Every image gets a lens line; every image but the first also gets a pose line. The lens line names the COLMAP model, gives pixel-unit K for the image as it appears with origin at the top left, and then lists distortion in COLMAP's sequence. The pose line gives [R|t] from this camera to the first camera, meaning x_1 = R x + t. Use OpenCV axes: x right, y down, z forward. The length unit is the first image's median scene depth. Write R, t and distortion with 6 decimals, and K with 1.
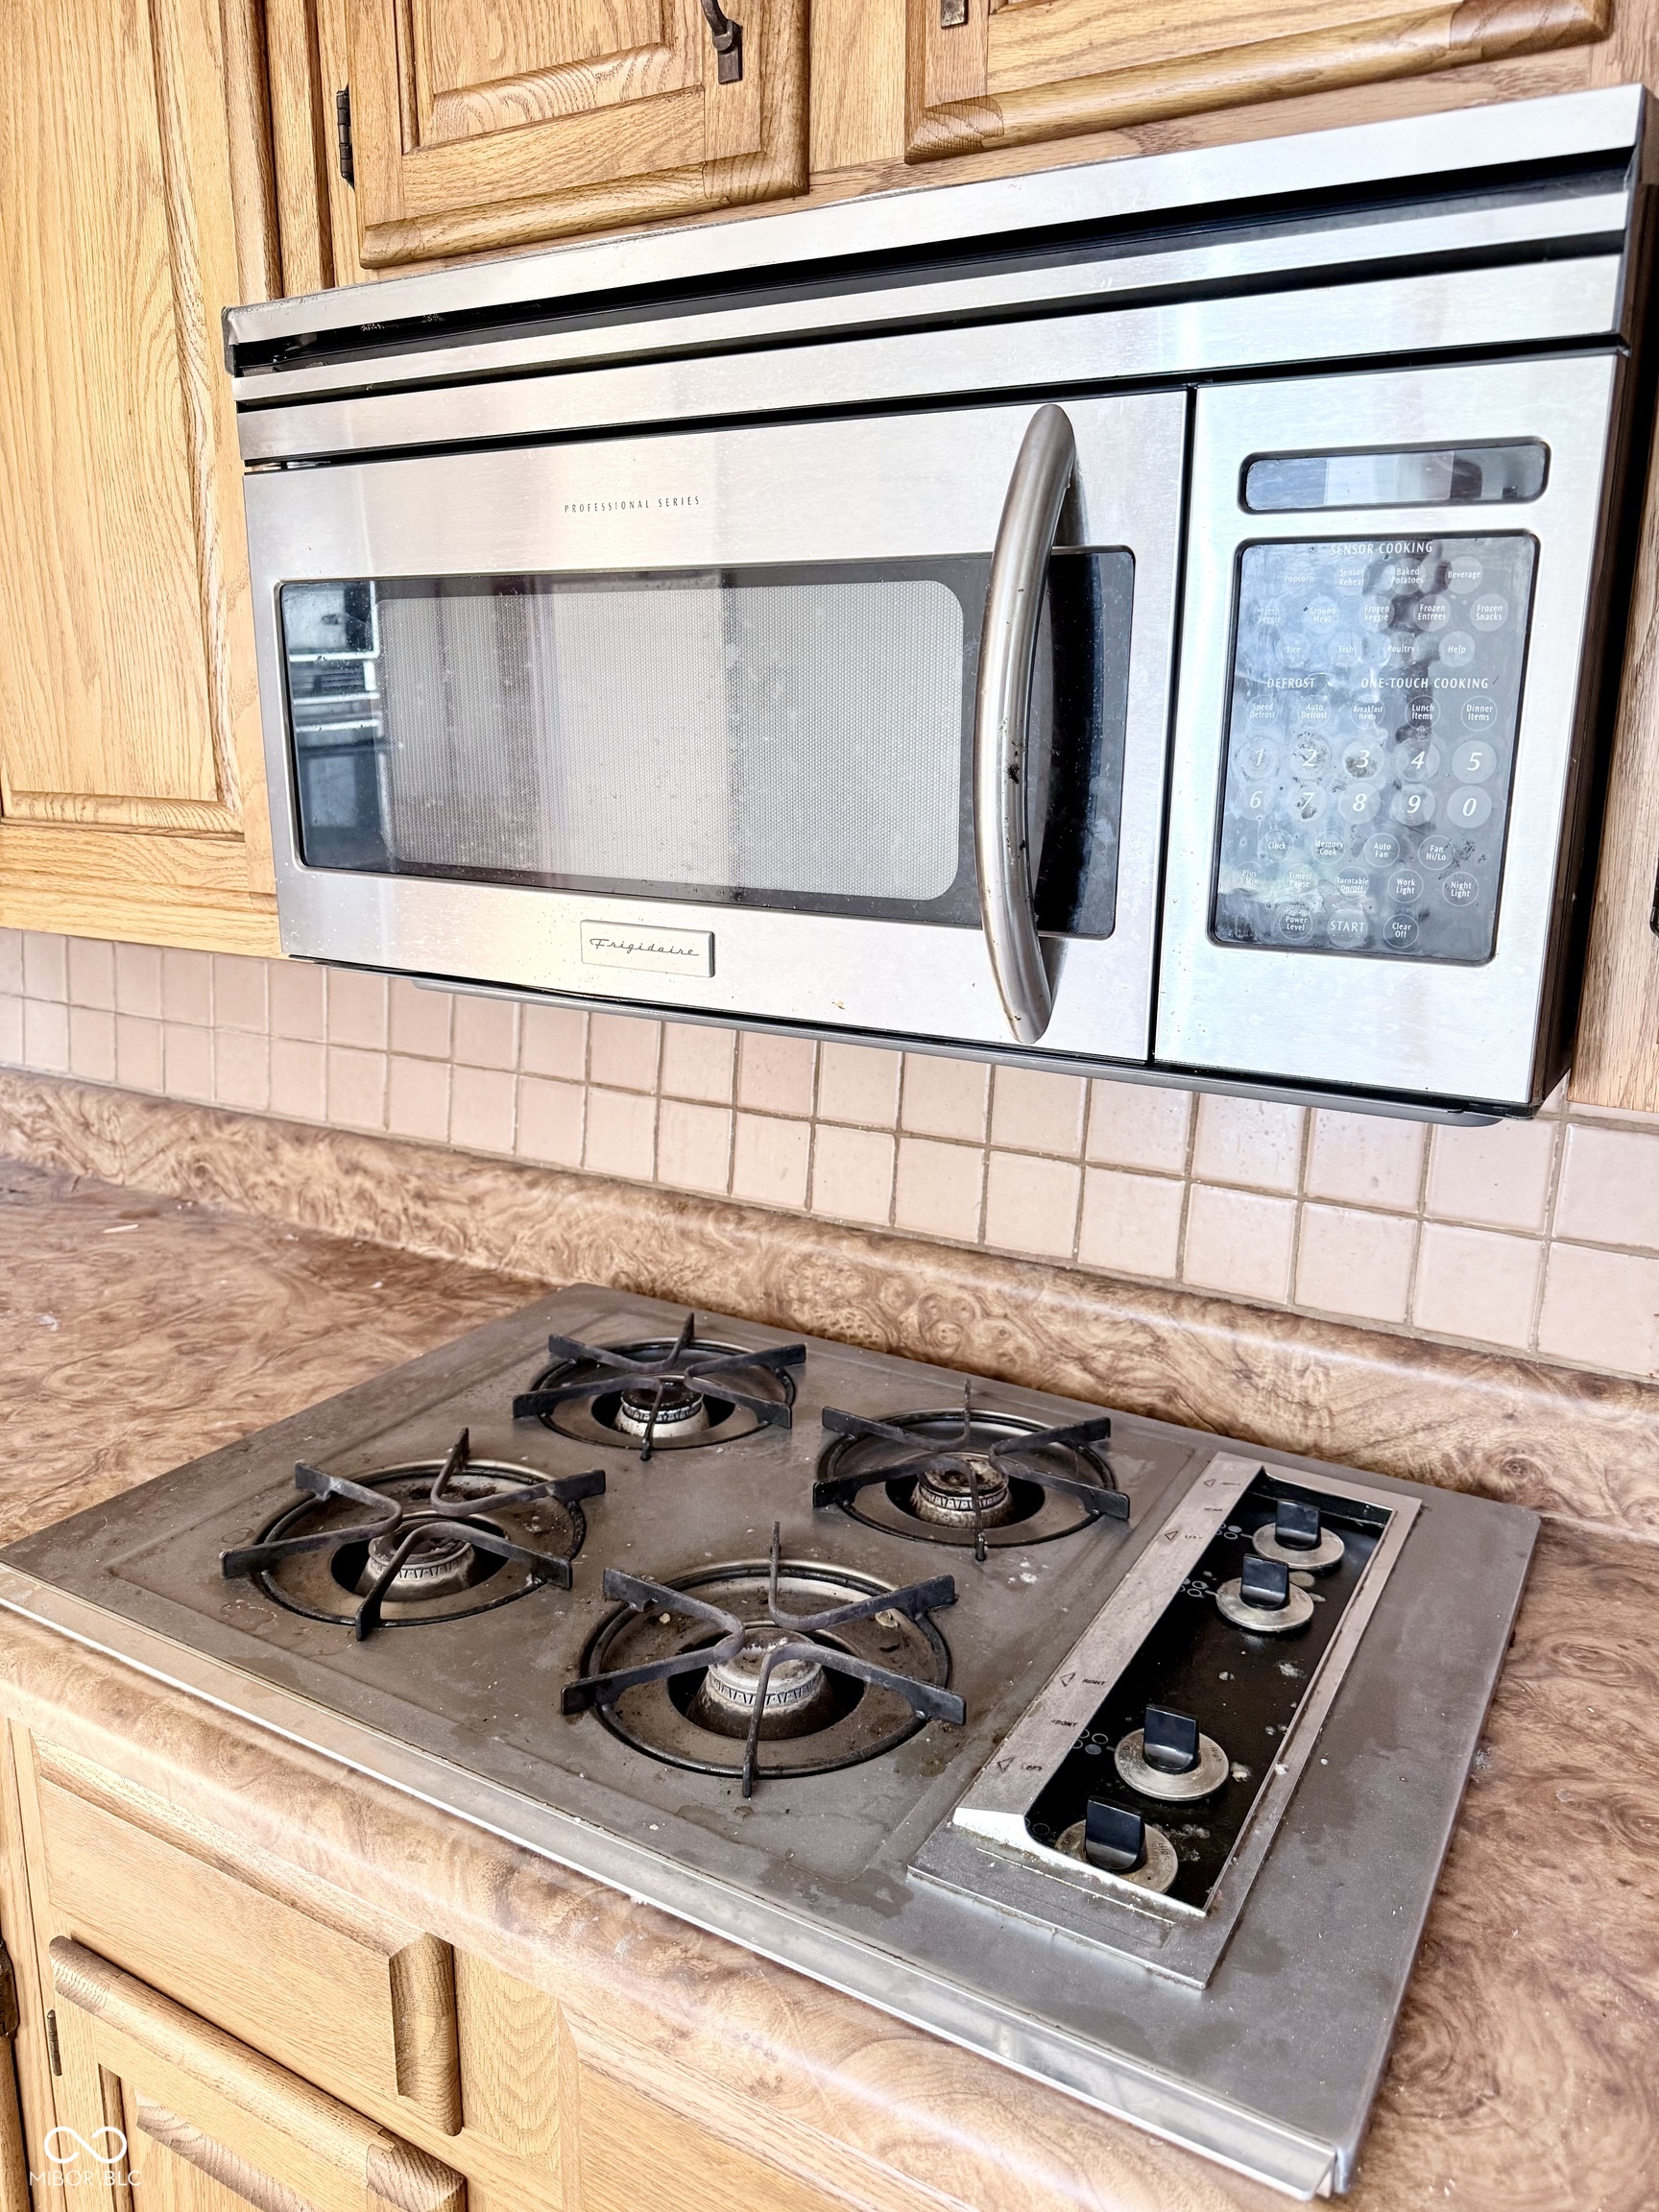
lens RADIAL K [[1569.8, 0, 828.3], [0, 1569.8, 1100.4], [0, 0, 1]] dist [0.029582, -0.038733]
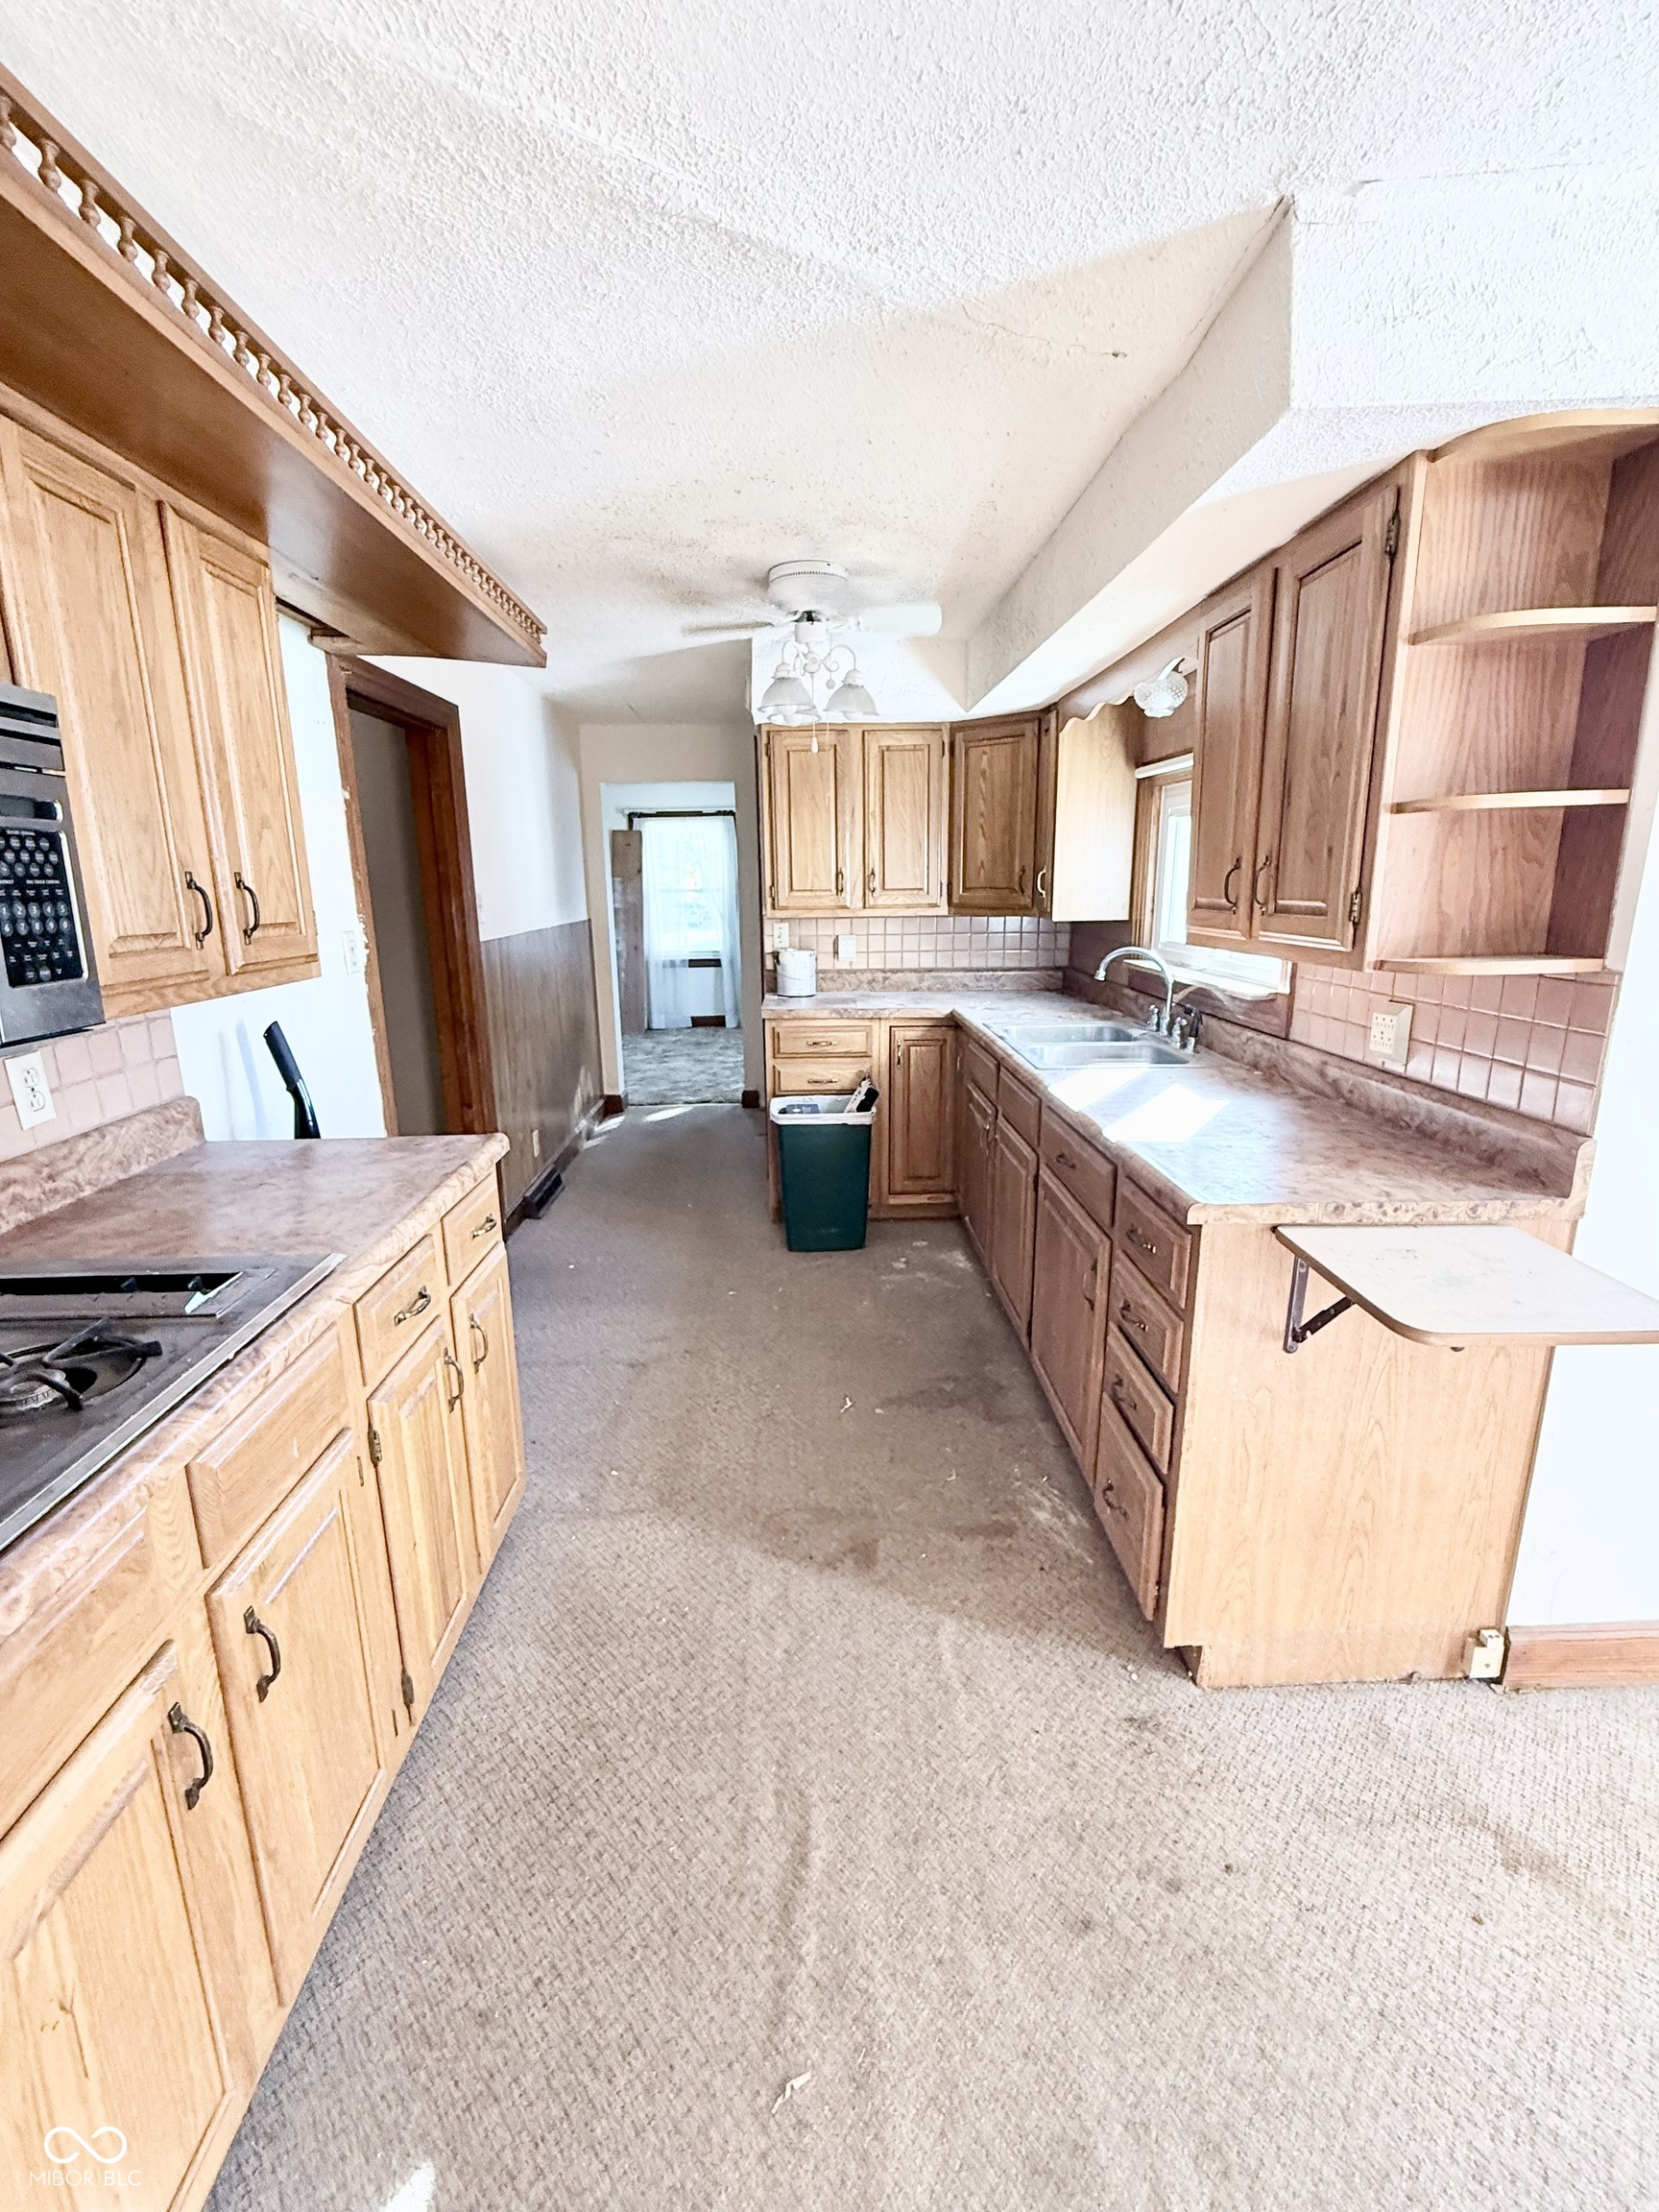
lens RADIAL K [[952.4, 0, 829.8], [0, 952.4, 1104.5], [0, 0, 1]] dist [0.001779, -0.000870]
pose [[-0.525674, -0.199997, 0.826842, -1.006643], [0.202329, 0.914685, 0.349878, -0.133360], [-0.826275, 0.351216, -0.440361, 0.461472]]
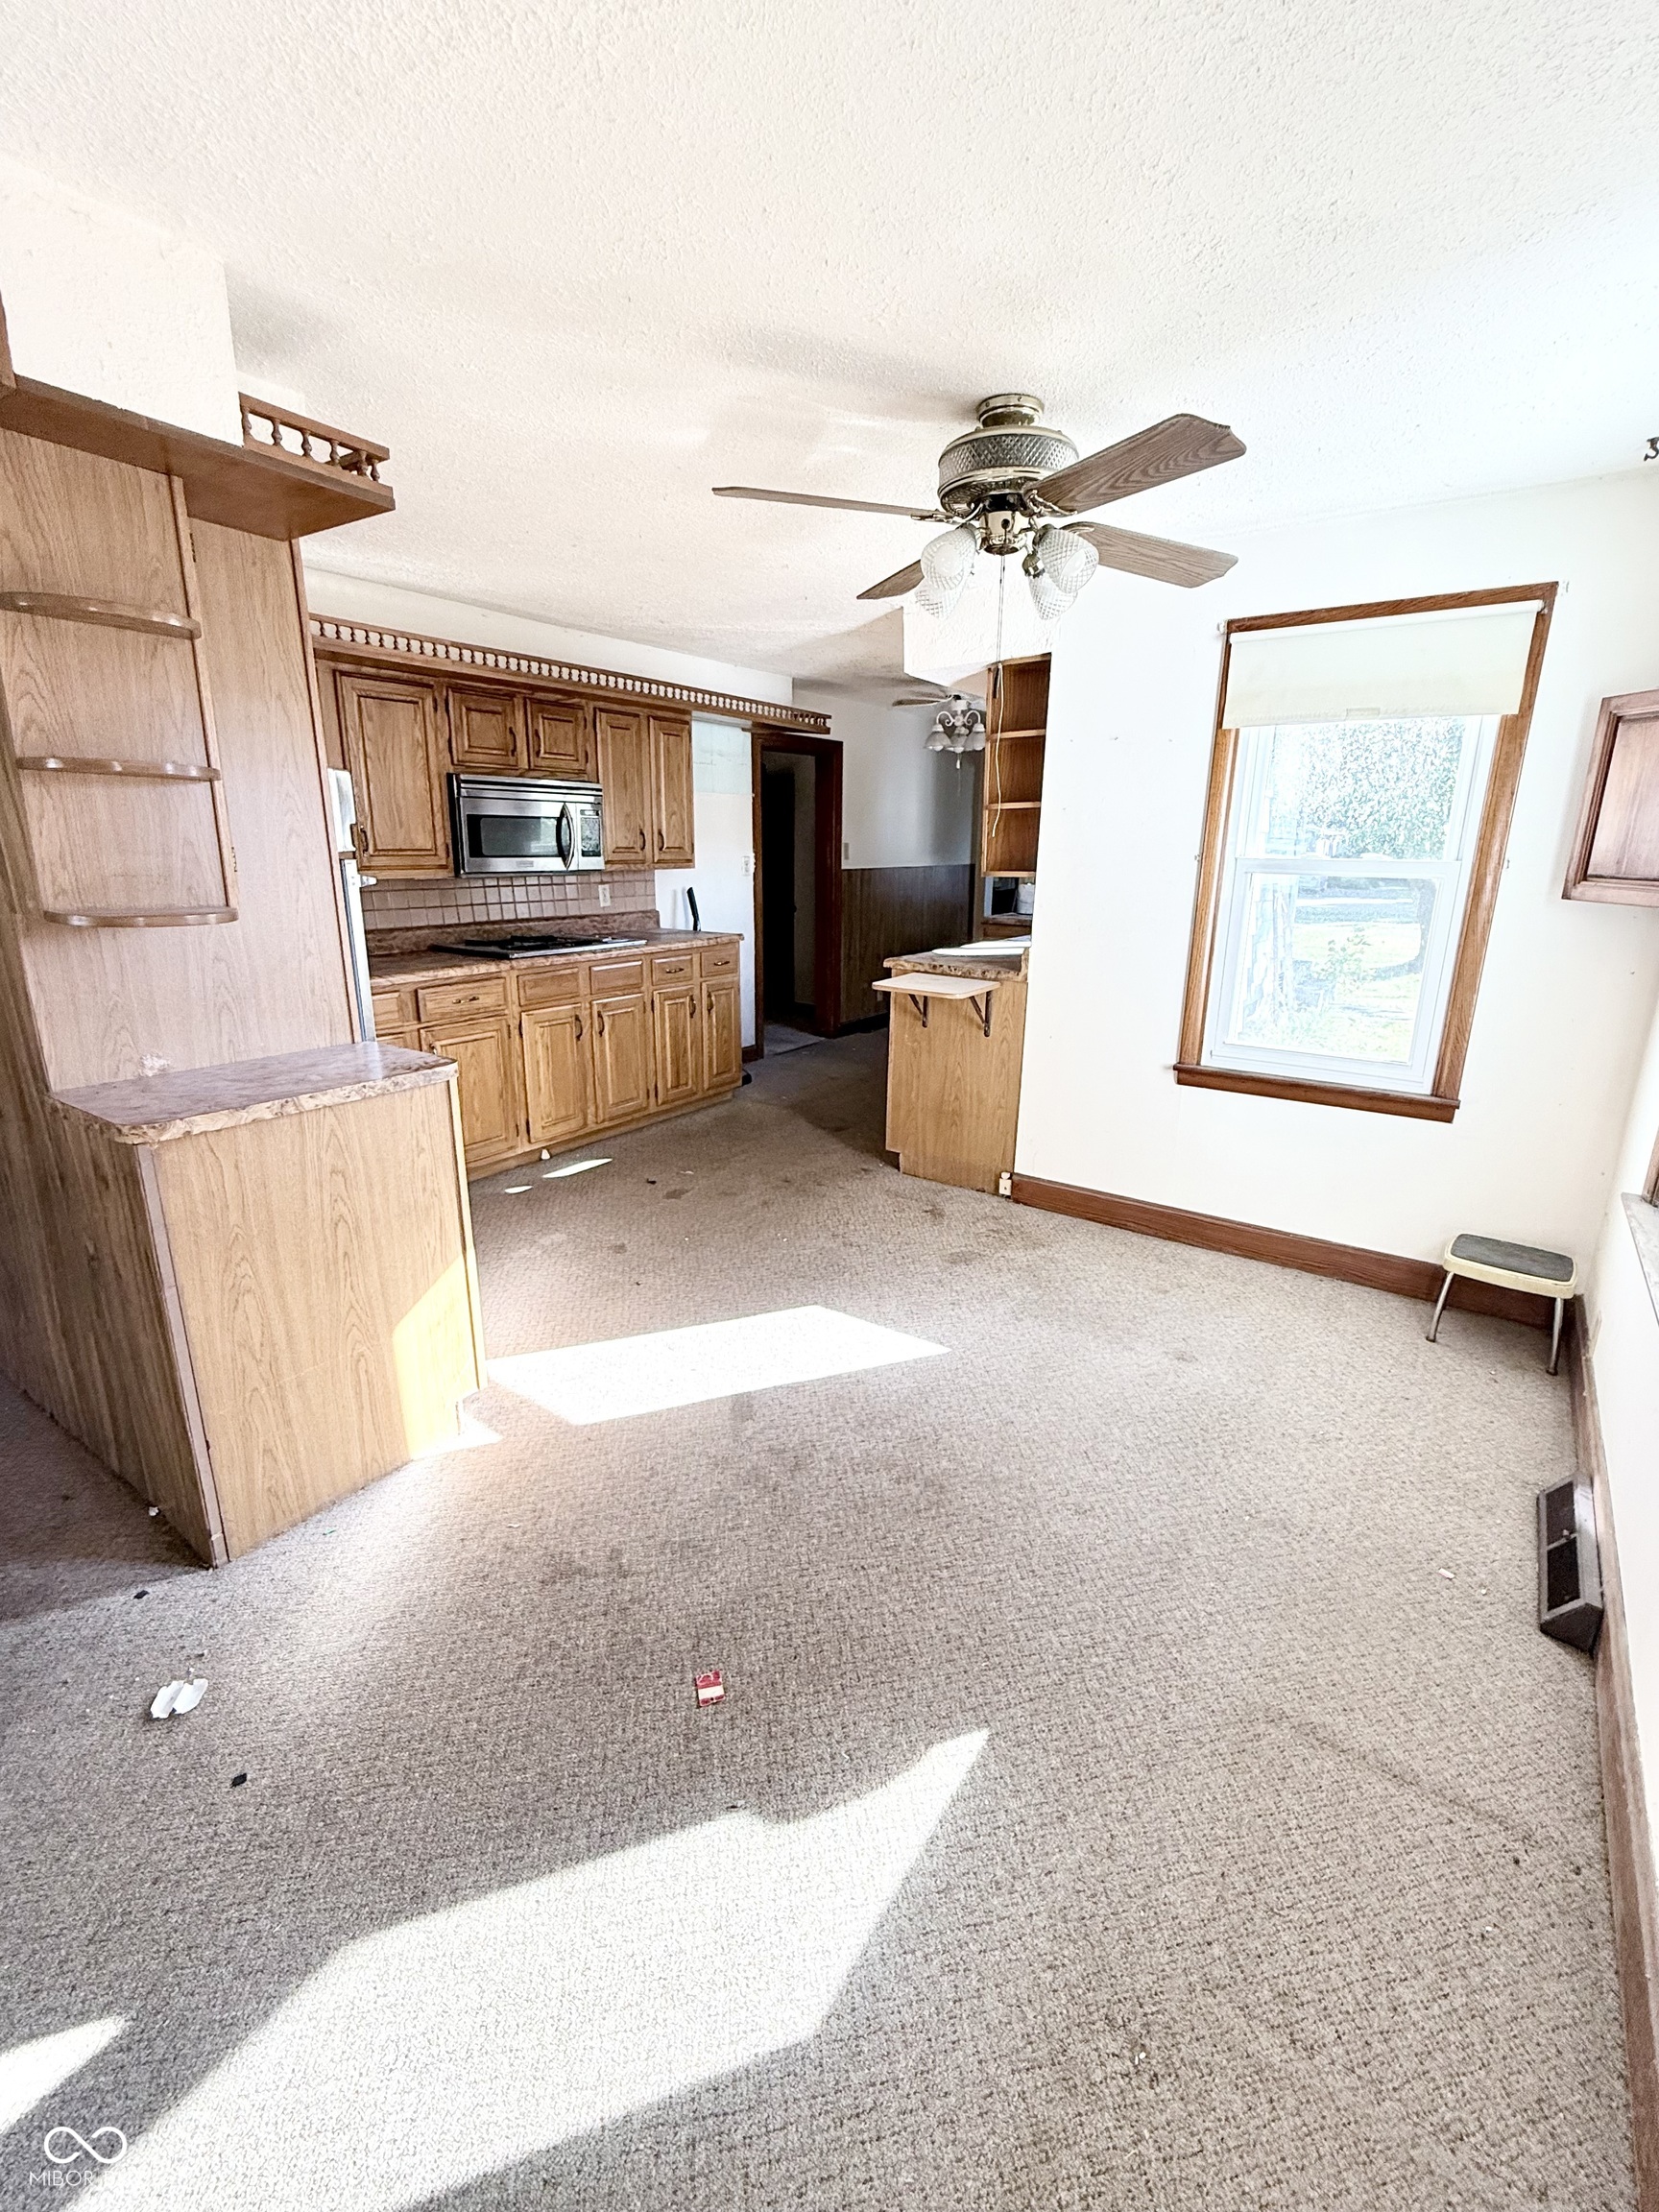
lens RADIAL K [[952.4, 0, 828.6], [0, 952.4, 1101.3], [0, 0, 1]] dist [0.001779, -0.000870]
pose [[0.088770, -0.273630, 0.957730, -3.691941], [0.223570, 0.942465, 0.248547, 0.125541], [-0.970637, 0.192057, 0.144838, -0.672275]]
